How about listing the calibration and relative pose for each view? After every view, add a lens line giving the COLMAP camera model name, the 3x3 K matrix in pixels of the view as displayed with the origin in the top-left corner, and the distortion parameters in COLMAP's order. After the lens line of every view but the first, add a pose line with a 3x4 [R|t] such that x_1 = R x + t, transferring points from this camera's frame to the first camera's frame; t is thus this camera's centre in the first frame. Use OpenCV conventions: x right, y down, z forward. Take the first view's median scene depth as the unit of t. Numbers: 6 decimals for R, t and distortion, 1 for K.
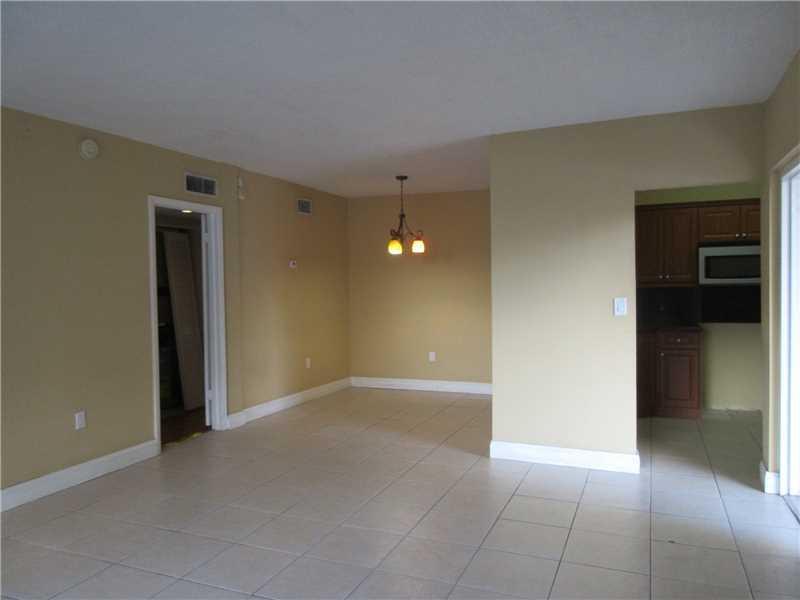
lens RADIAL K [[593.5, 0, 402.5], [0, 593.5, 298.4], [0, 0, 1]] dist [-0.008804, -0.001851]
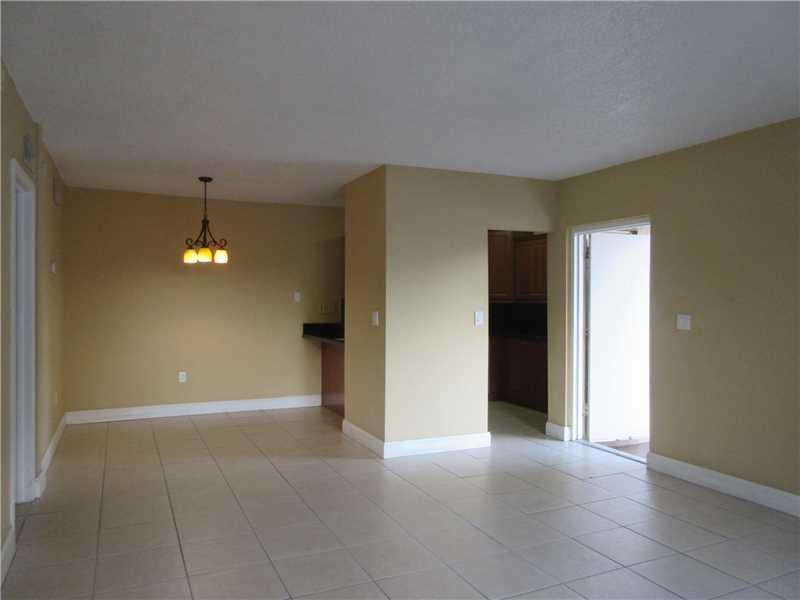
lens RADIAL K [[593.5, 0, 400.8], [0, 593.5, 301.0], [0, 0, 1]] dist [-0.008804, -0.001851]
pose [[0.677708, 0.012140, 0.735231, -0.464143], [0.004255, 0.999782, -0.020430, 0.001736], [-0.735319, 0.016974, 0.677508, 0.170938]]
